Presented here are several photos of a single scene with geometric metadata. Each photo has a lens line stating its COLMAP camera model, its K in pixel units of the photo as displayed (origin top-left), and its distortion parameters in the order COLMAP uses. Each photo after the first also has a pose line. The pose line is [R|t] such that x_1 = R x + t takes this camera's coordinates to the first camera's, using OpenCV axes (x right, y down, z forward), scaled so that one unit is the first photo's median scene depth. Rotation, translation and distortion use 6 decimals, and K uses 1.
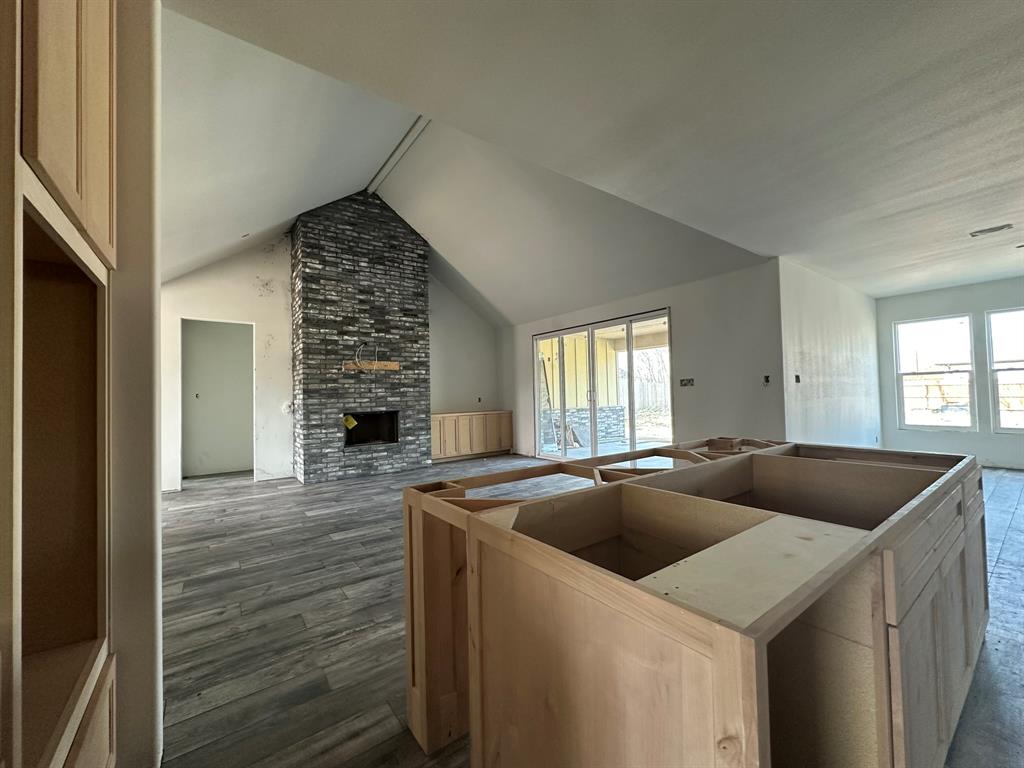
lens RADIAL K [[414.1, 0, 514.6], [0, 414.1, 384.7], [0, 0, 1]] dist [-0.000717, 0.000295]
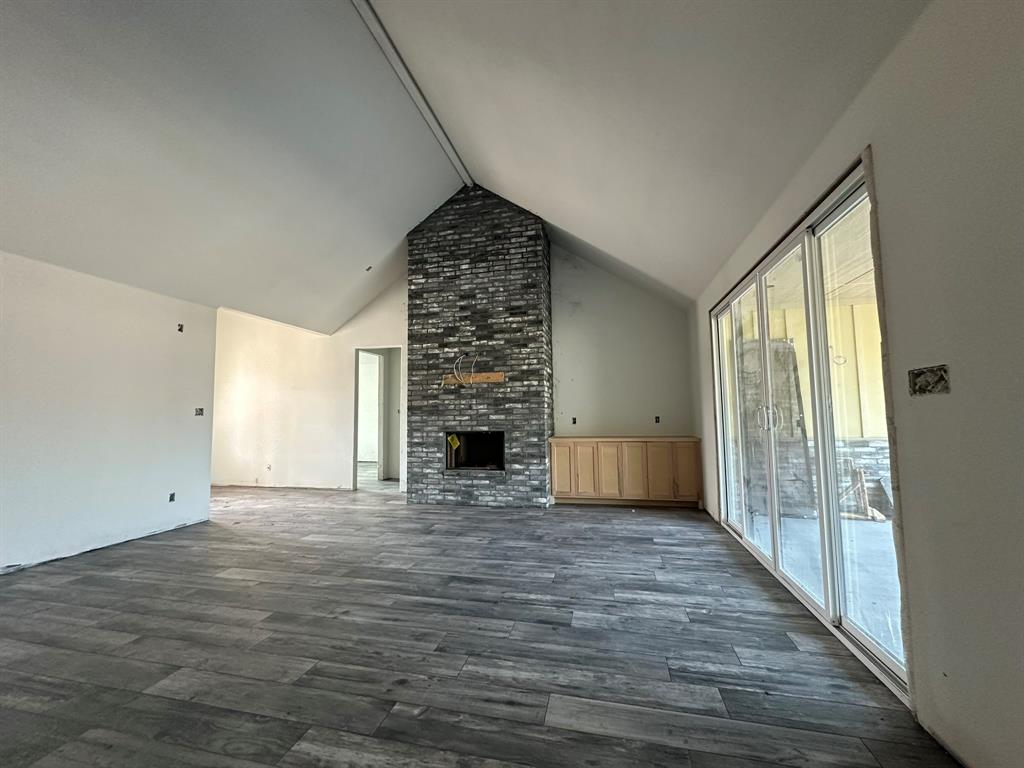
lens RADIAL K [[414.1, 0, 511.0], [0, 414.1, 383.8], [0, 0, 1]] dist [-0.000717, 0.000295]
pose [[0.639576, -0.043939, -0.767471, 0.372130], [0.018204, 0.998951, -0.042021, 0.003168], [0.768512, 0.012904, 0.639705, 0.495272]]
